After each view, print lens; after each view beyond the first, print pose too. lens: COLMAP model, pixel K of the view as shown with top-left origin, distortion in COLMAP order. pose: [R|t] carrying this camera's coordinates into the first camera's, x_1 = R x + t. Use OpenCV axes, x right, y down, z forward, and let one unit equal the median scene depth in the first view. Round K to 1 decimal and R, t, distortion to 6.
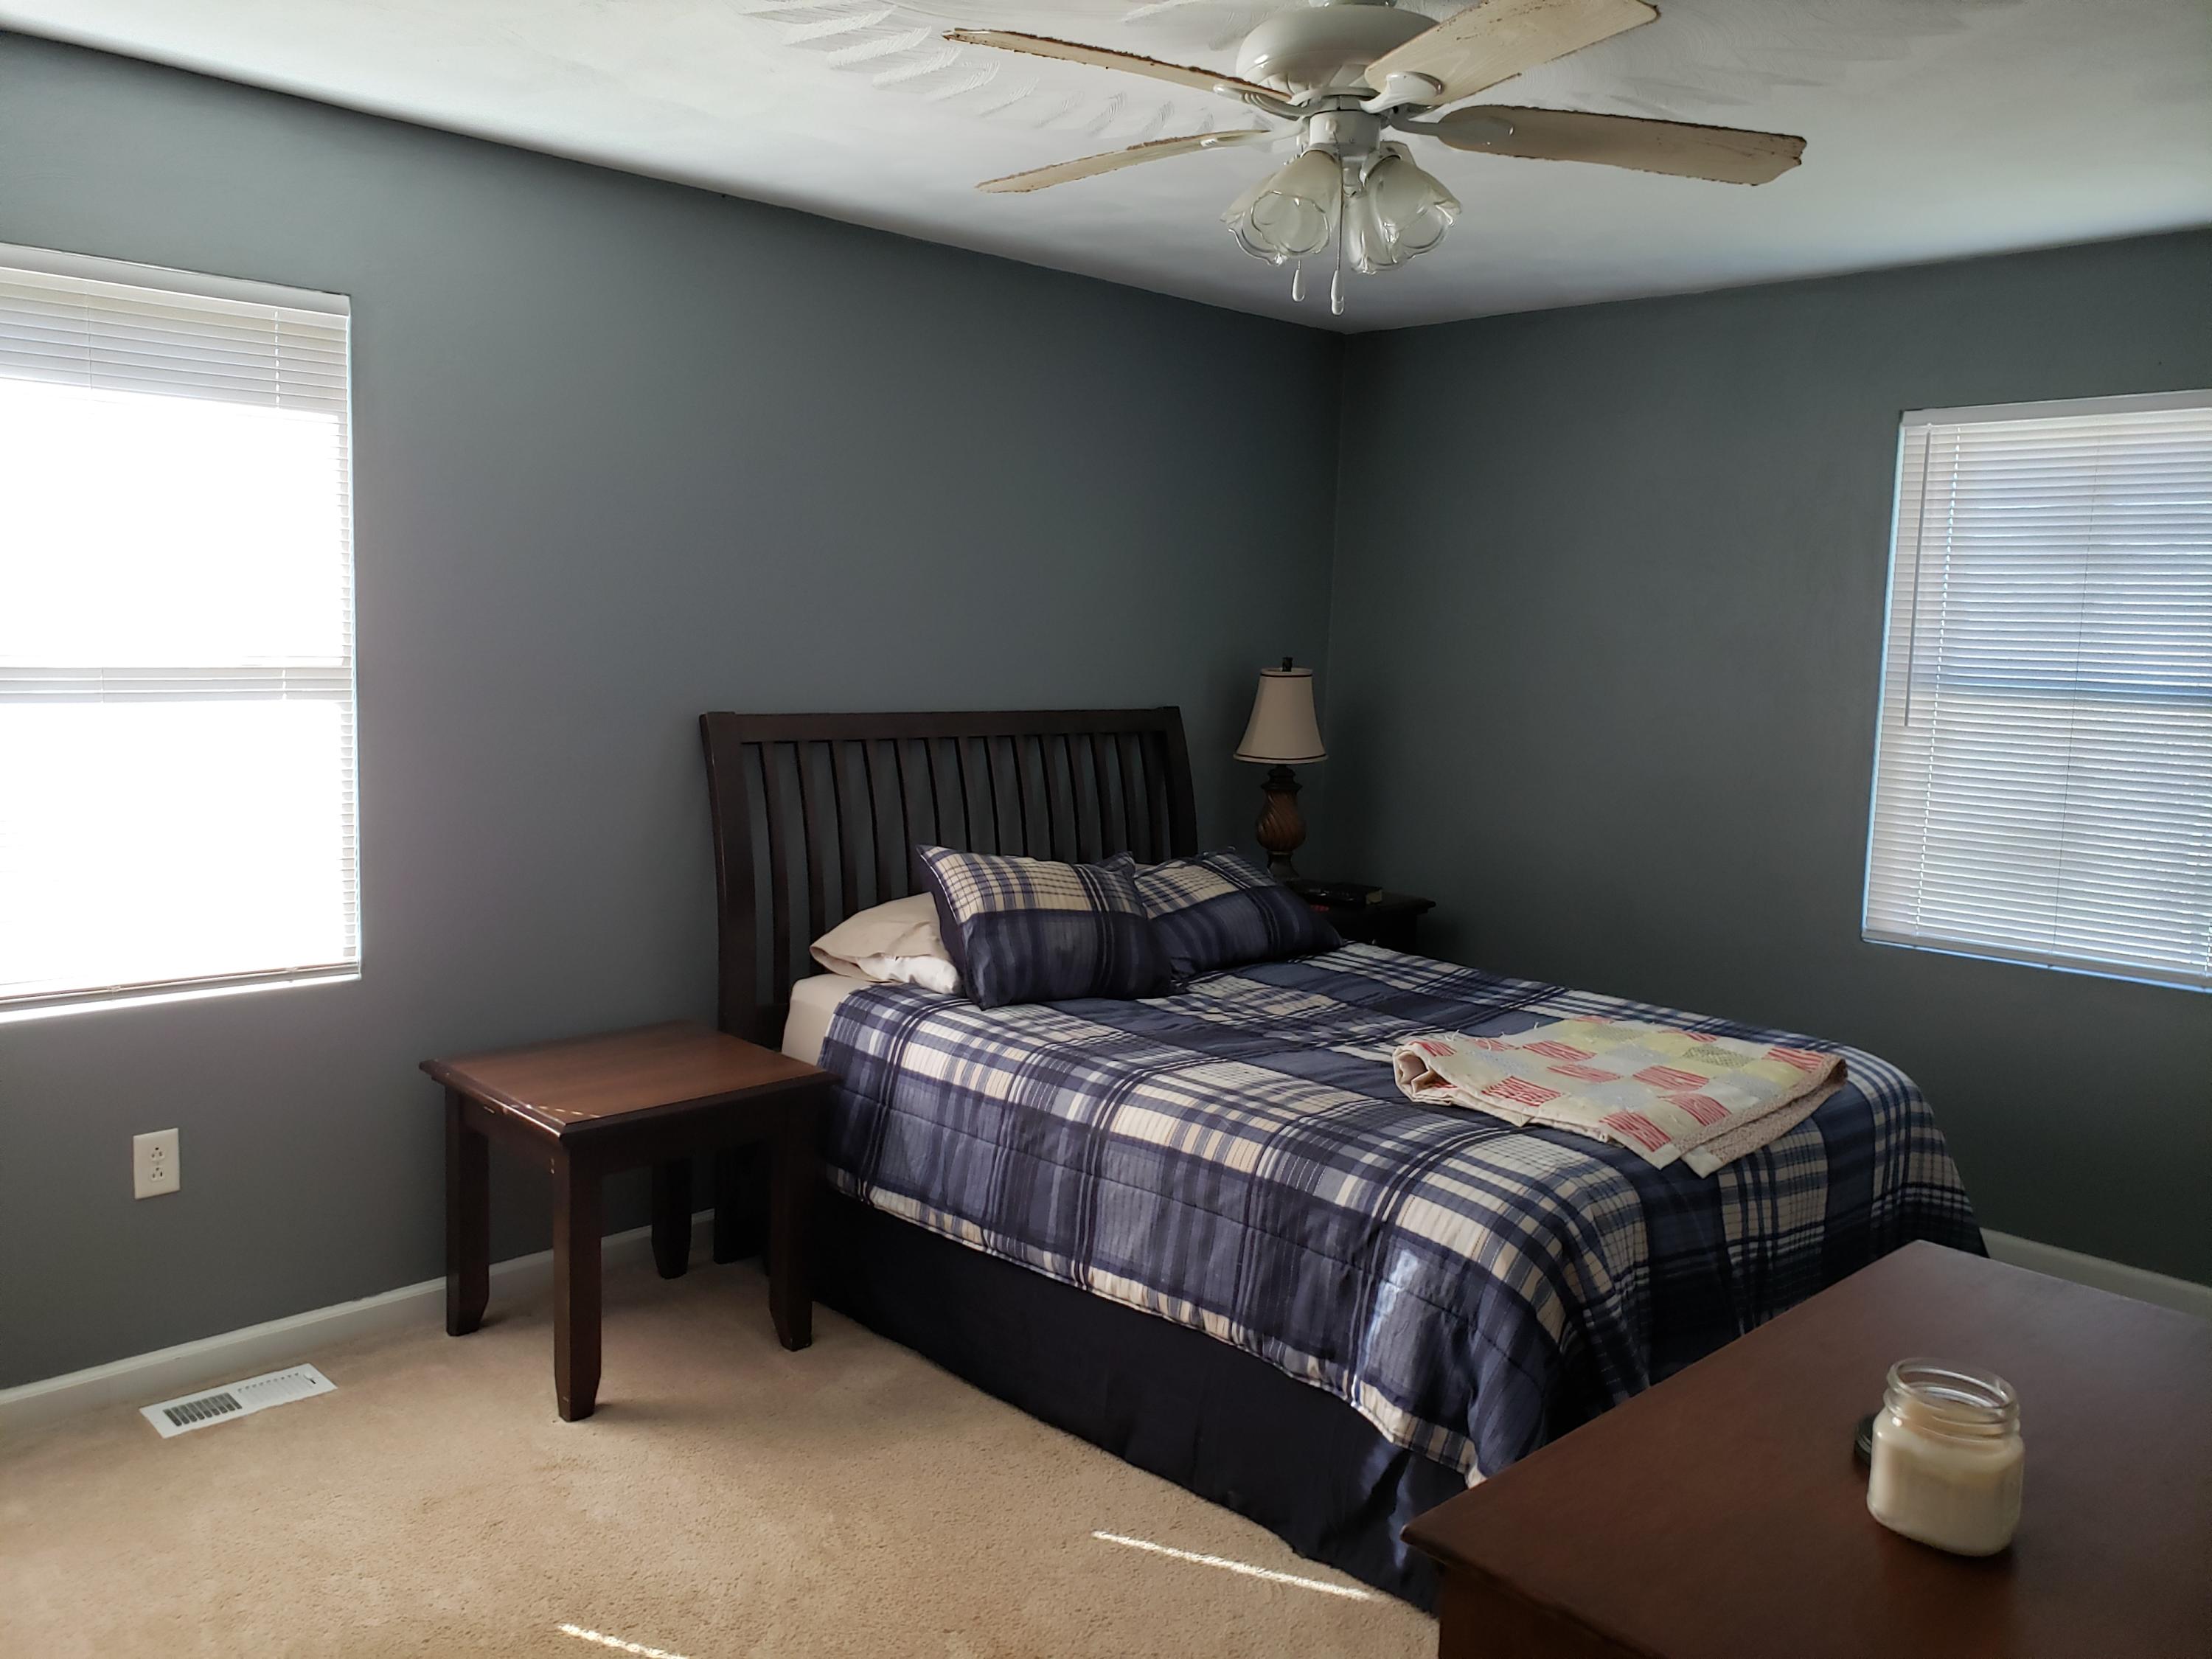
lens RADIAL K [[1713.4, 0, 1103.8], [0, 1713.4, 814.4], [0, 0, 1]] dist [0.150831, -0.374808]
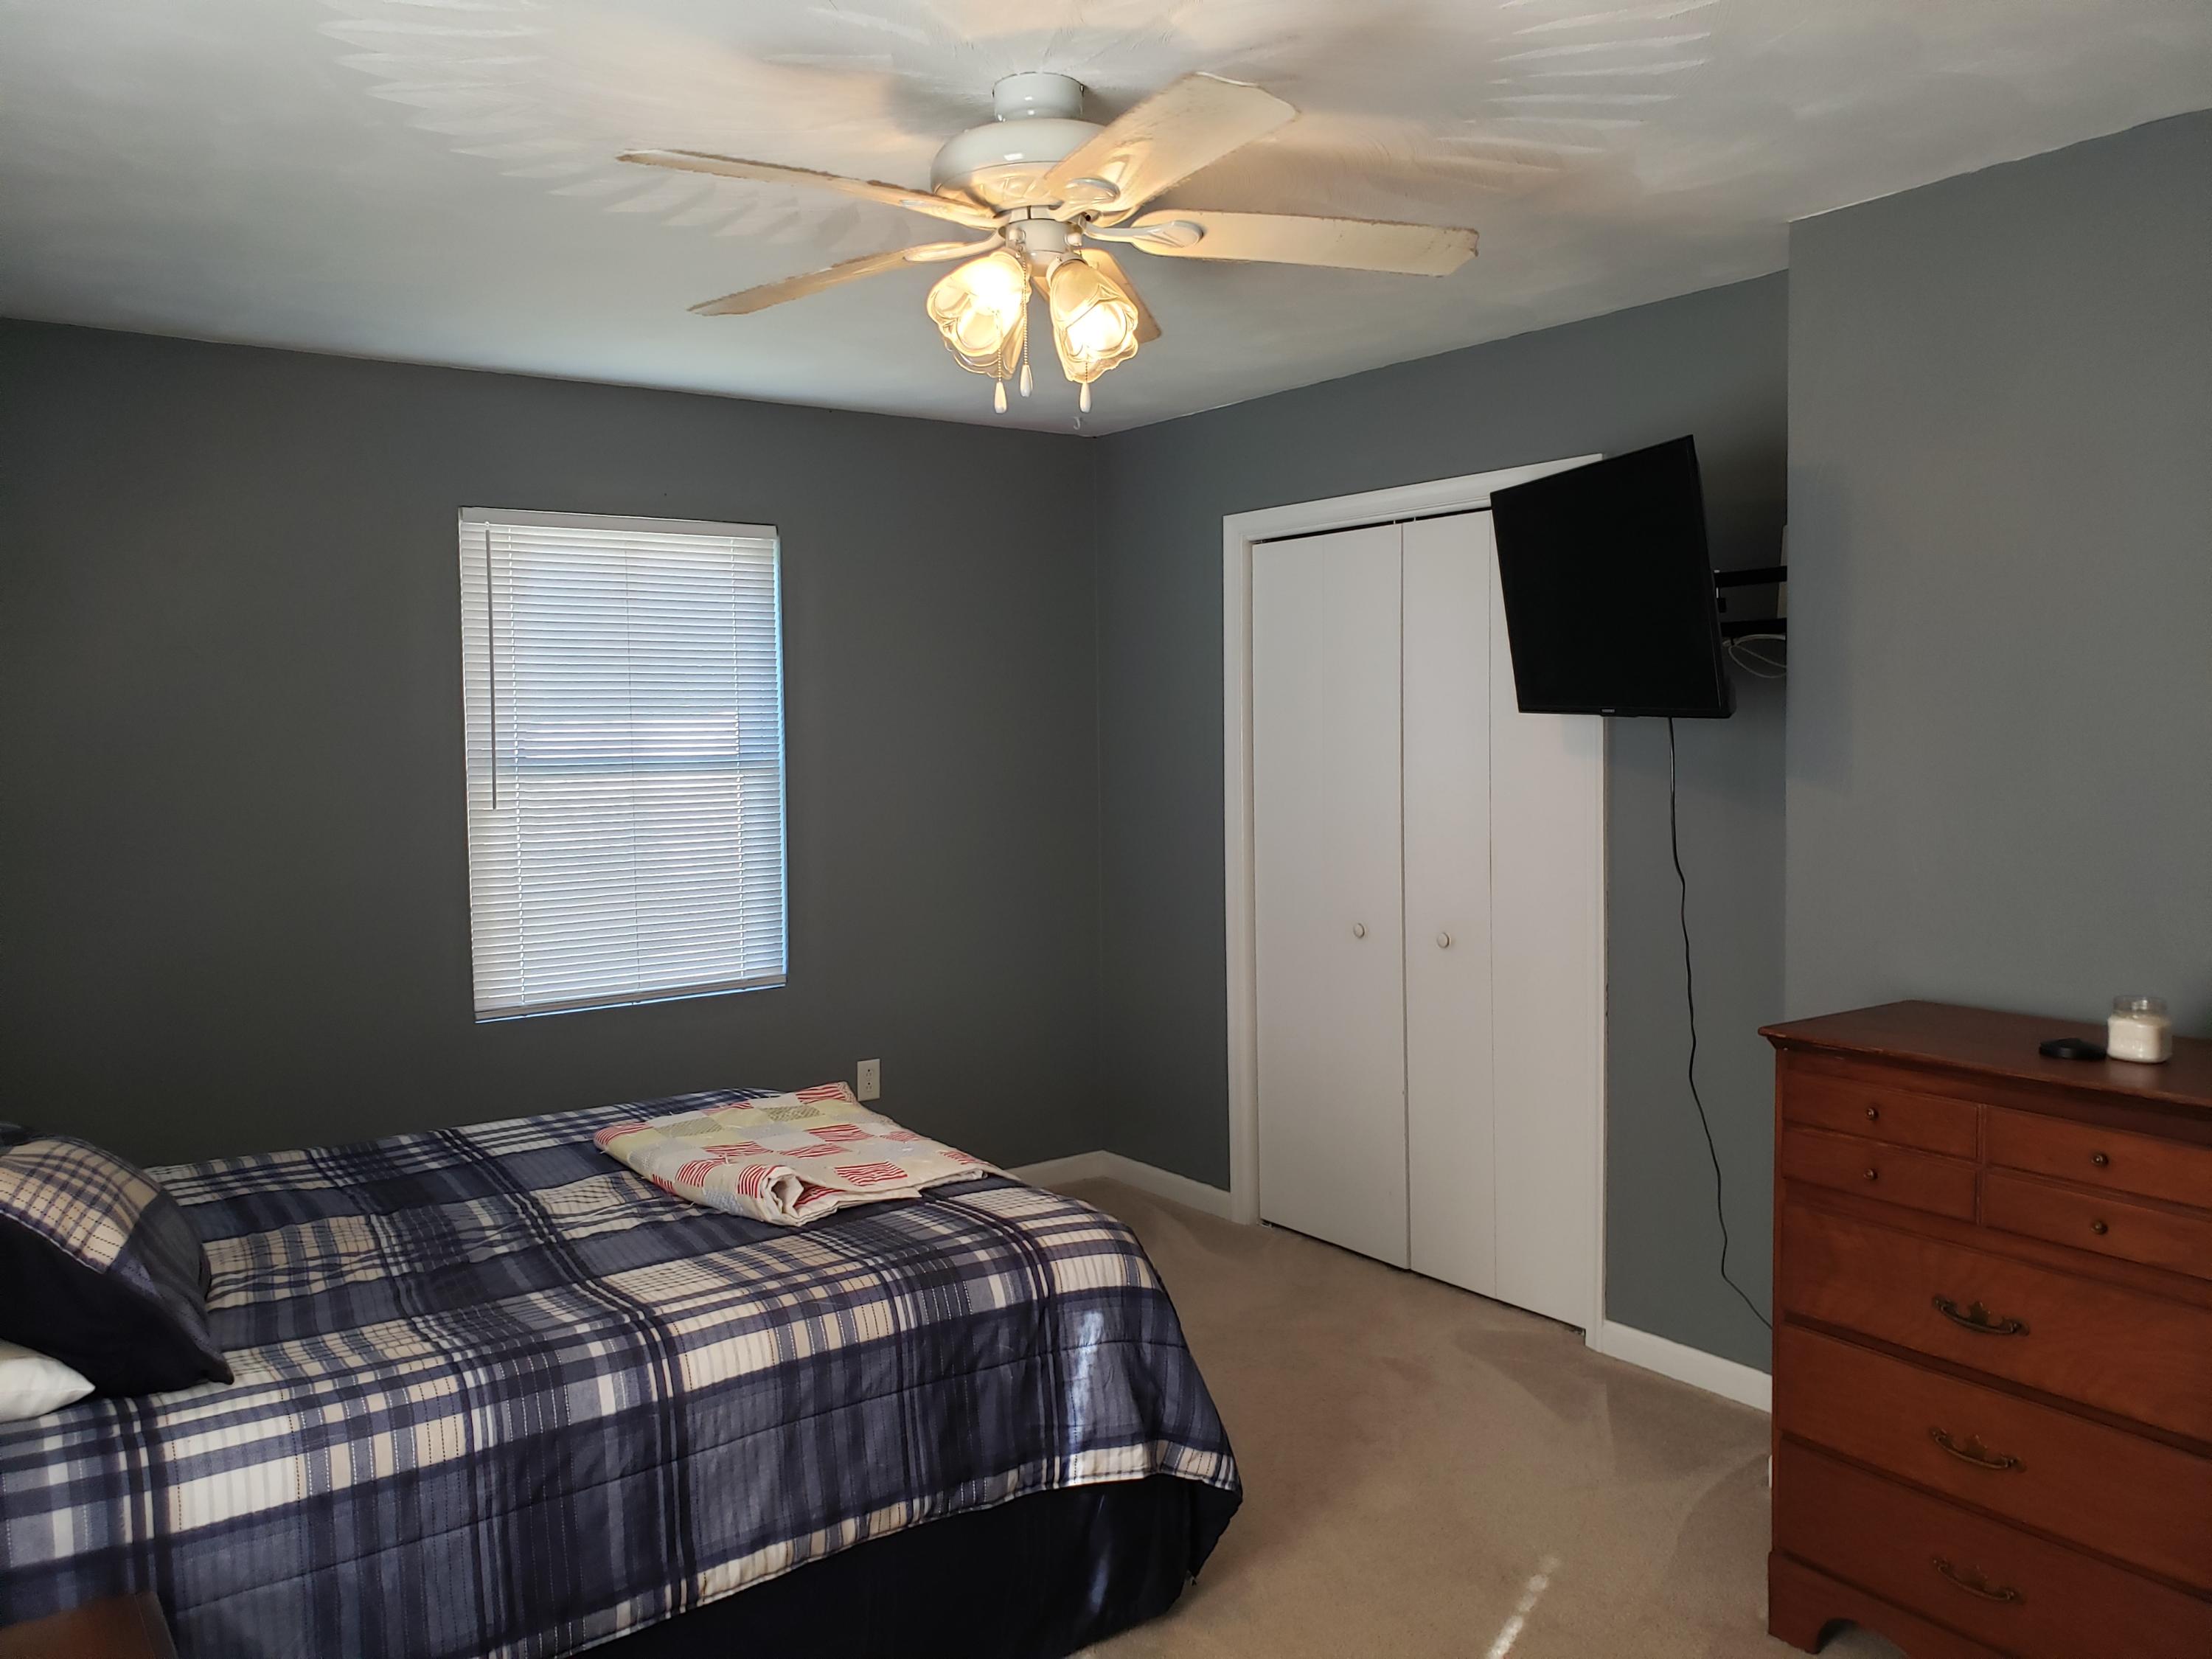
lens RADIAL K [[1699.6, 0, 1106.0], [0, 1699.6, 829.5], [0, 0, 1]] dist [0.026514, 0.012276]
pose [[0.202602, -0.112959, 0.972724, -0.687345], [0.150889, 0.985063, 0.082965, -0.101475], [-0.967566, 0.129965, 0.216620, 0.631146]]
